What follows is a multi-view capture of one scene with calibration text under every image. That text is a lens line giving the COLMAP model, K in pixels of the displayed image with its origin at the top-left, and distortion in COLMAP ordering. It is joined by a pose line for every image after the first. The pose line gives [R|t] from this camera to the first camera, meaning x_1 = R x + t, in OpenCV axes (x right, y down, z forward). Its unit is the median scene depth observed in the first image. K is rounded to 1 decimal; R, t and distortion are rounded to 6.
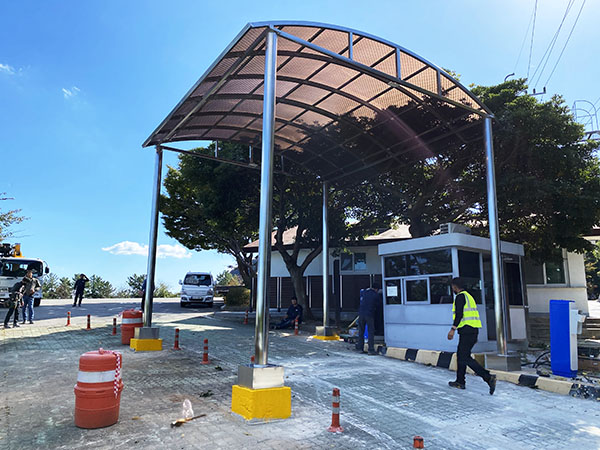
lens RADIAL K [[451.1, 0, 296.4], [0, 451.1, 235.8], [0, 0, 1]] dist [0.036831, -0.051139]
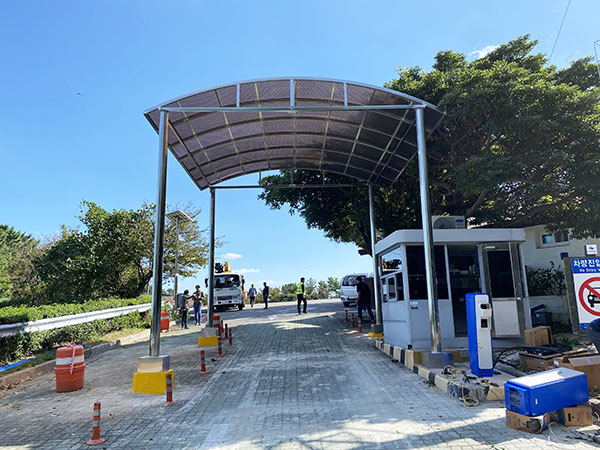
lens RADIAL K [[450.1, 0, 301.3], [0, 450.1, 231.6], [0, 0, 1]] dist [0.060964, -0.111173]
pose [[0.853103, -0.124572, -0.506652, 0.565919], [0.124929, 0.991602, -0.033451, 0.002320], [0.506564, -0.034759, 0.861501, 0.017431]]
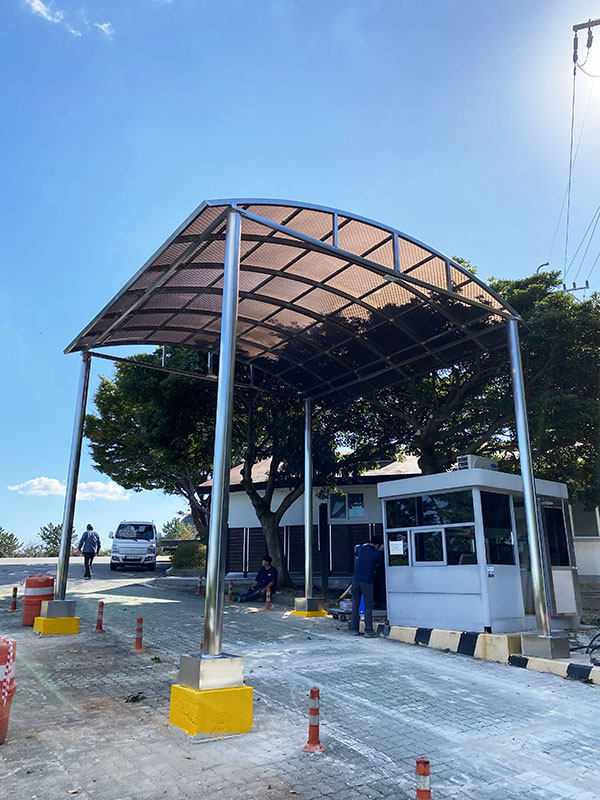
lens RADIAL K [[603.2, 0, 296.7], [0, 603.2, 397.7], [0, 0, 1]] dist [0.035433, -0.040643]
pose [[0.999333, 0.003904, 0.036309, 0.011698], [0.000387, 0.993079, -0.117446, -0.004215], [-0.036516, 0.117381, 0.992415, -0.006307]]
